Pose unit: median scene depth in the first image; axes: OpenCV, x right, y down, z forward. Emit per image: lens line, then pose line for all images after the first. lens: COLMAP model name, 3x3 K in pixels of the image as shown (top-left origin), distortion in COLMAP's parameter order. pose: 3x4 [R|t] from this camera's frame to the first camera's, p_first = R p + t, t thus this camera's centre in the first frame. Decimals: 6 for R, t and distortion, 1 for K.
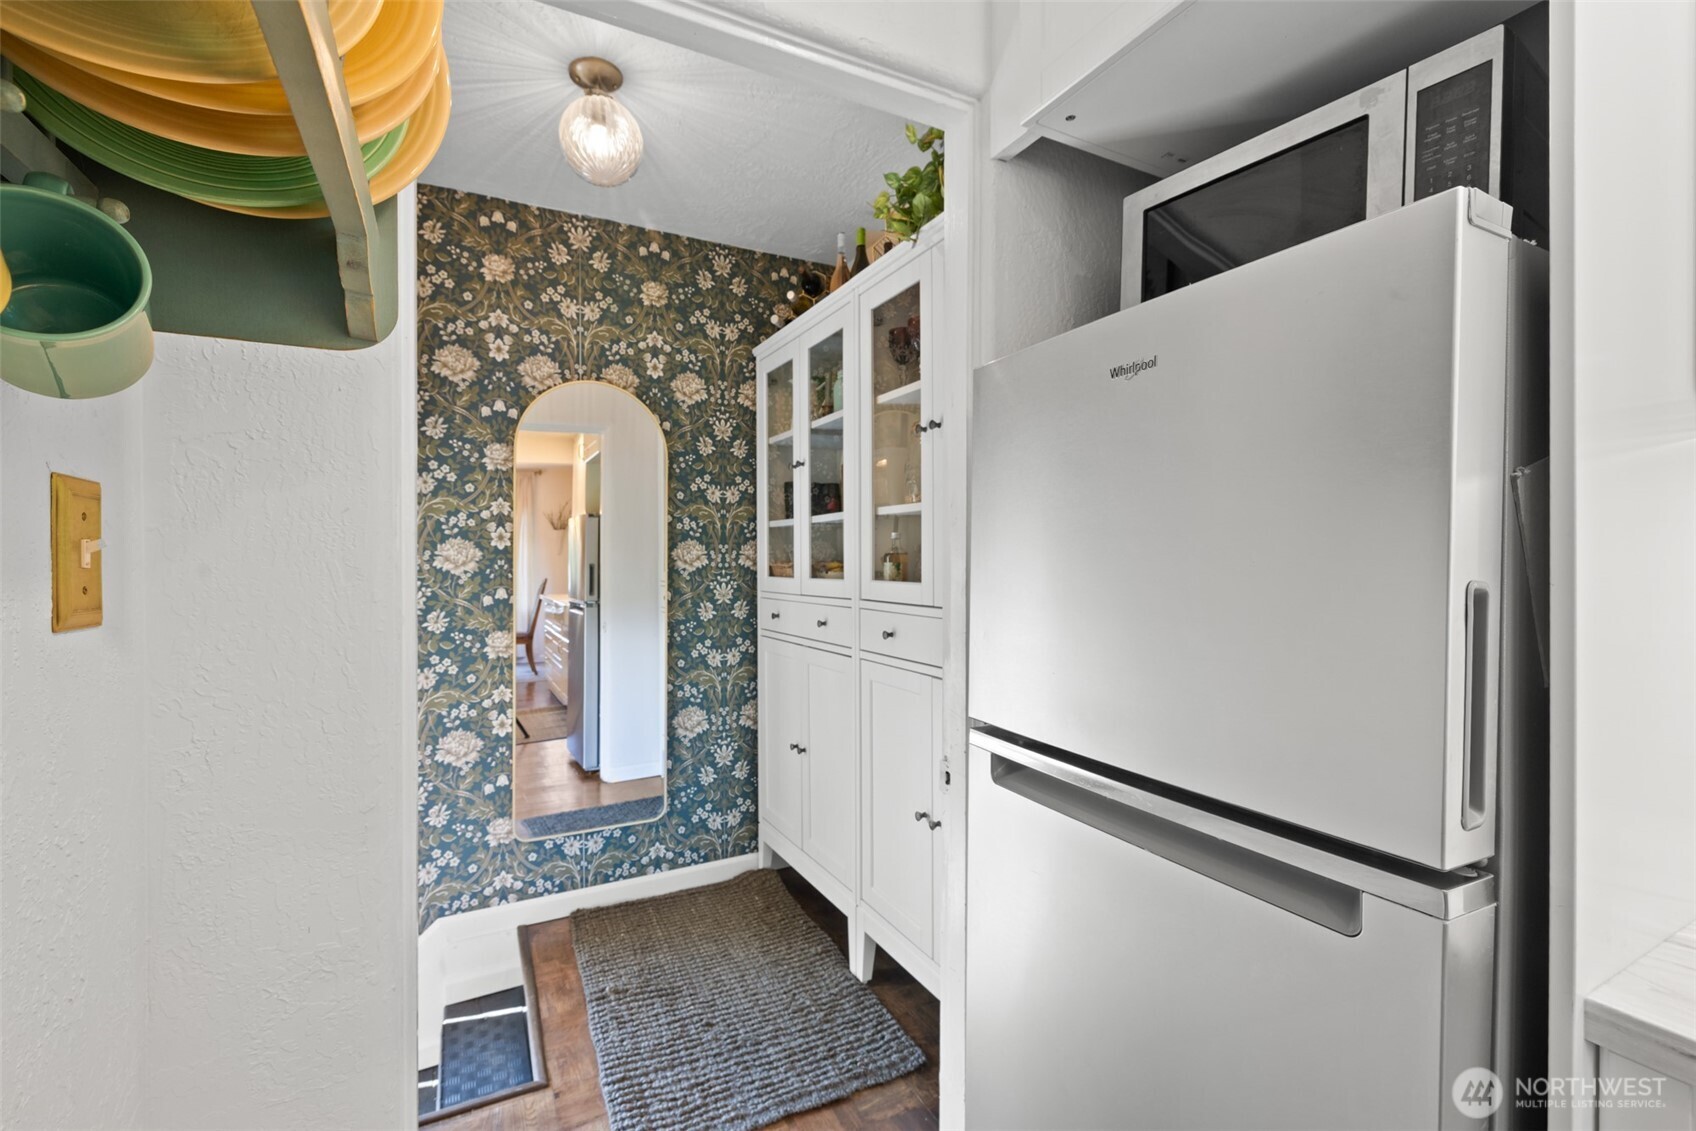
lens RADIAL K [[732.3, 0, 844.1], [0, 732.3, 564.7], [0, 0, 1]] dist [0.004229, 0.000338]
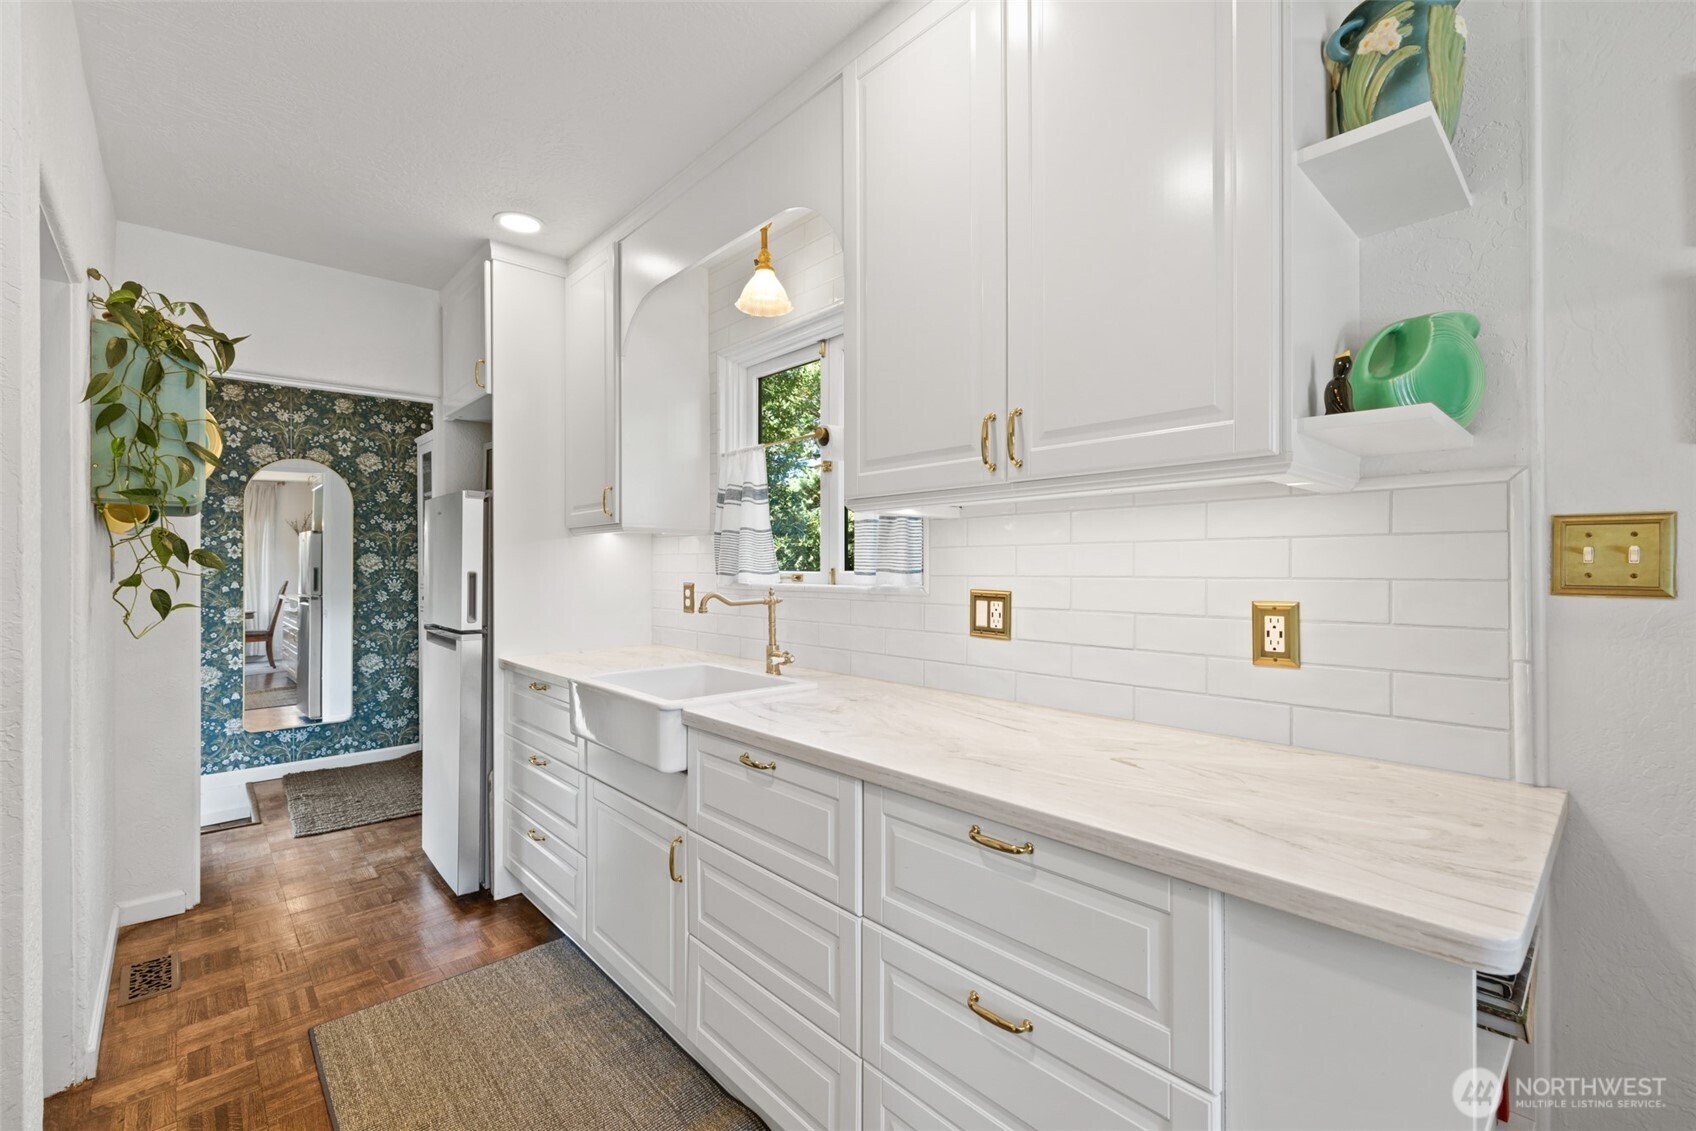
lens RADIAL K [[732.3, 0, 850.9], [0, 732.3, 569.2], [0, 0, 1]] dist [0.004229, 0.000338]
pose [[0.967794, 0.001102, 0.251742, 0.435661], [-0.000889, 0.999999, -0.000957, 0.002838], [-0.251743, 0.000702, 0.967794, -0.903904]]
